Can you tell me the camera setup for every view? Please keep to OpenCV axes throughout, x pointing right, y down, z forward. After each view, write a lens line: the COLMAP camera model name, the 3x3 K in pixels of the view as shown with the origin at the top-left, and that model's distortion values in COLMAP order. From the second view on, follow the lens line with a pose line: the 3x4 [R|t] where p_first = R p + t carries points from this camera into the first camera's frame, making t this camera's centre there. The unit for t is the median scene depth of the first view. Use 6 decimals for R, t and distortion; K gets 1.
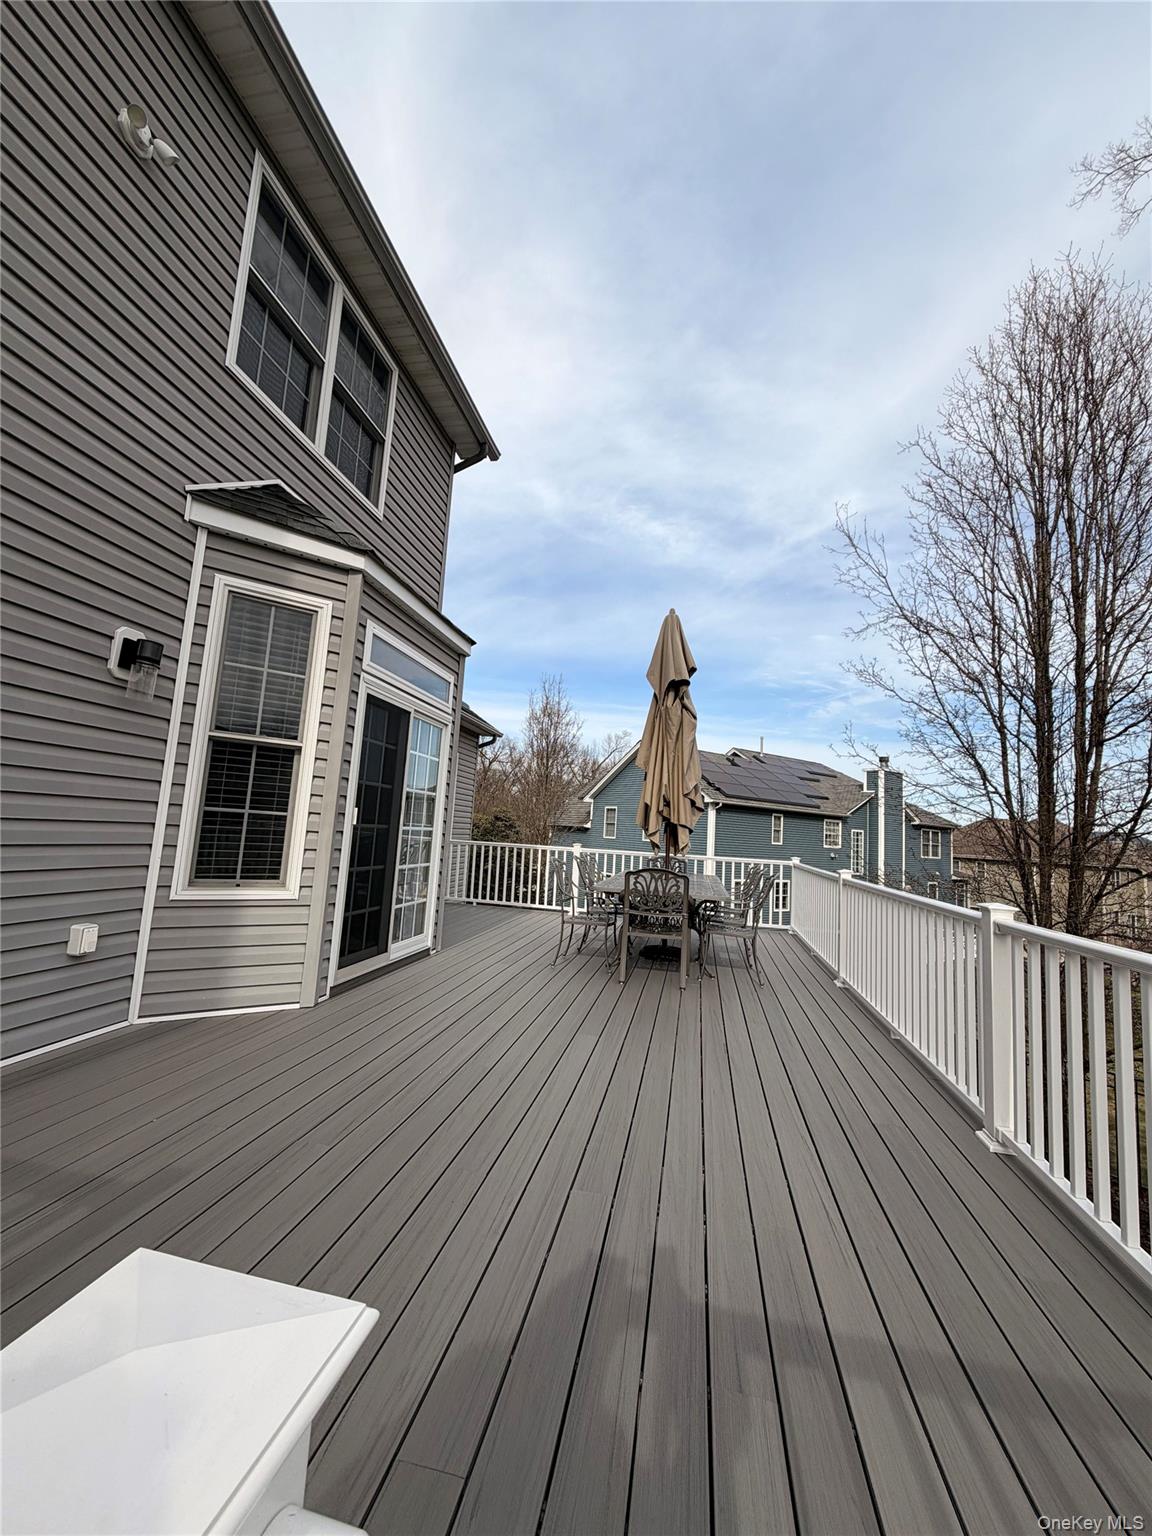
lens RADIAL K [[602.2, 0, 576.0], [0, 602.2, 768.0], [0, 0, 1]] dist [-0.001818, -0.000341]
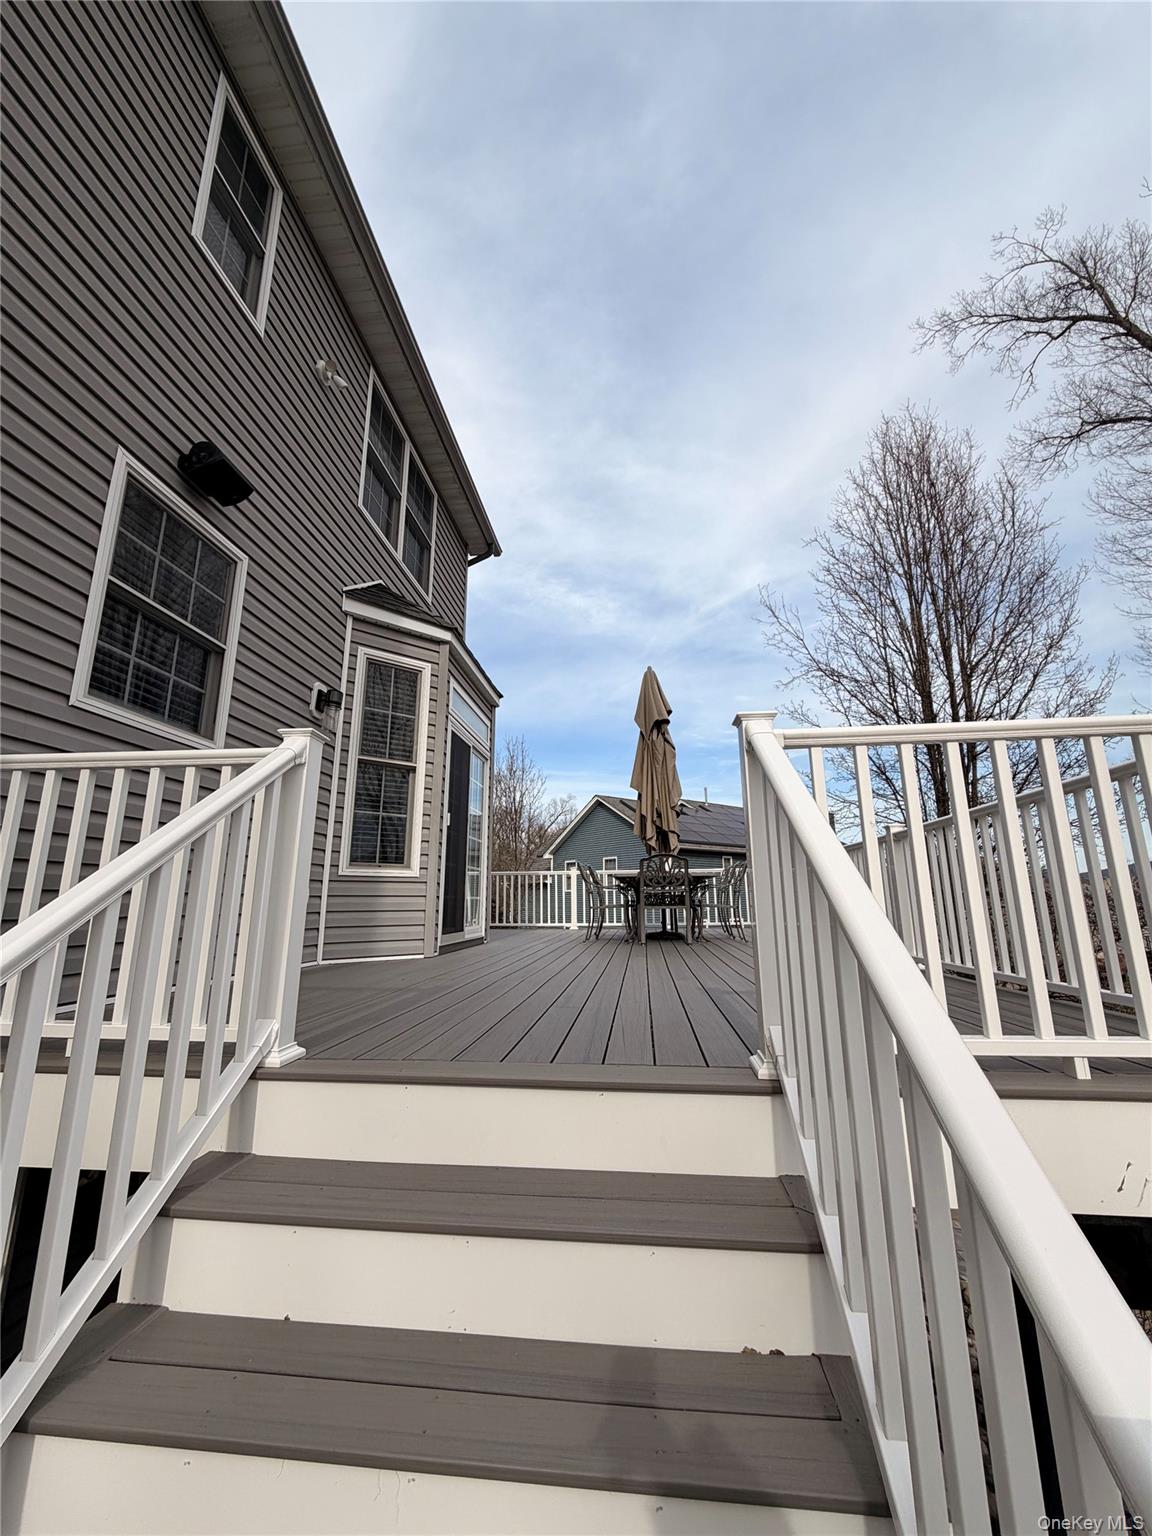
lens RADIAL K [[614.6, 0, 576.0], [0, 614.6, 768.0], [0, 0, 1]] dist [0.000181, -0.000019]
pose [[0.993133, -0.047102, 0.107088, -0.141880], [0.059022, 0.992064, -0.111018, 0.085185], [-0.101009, 0.116576, 0.988032, -0.250936]]
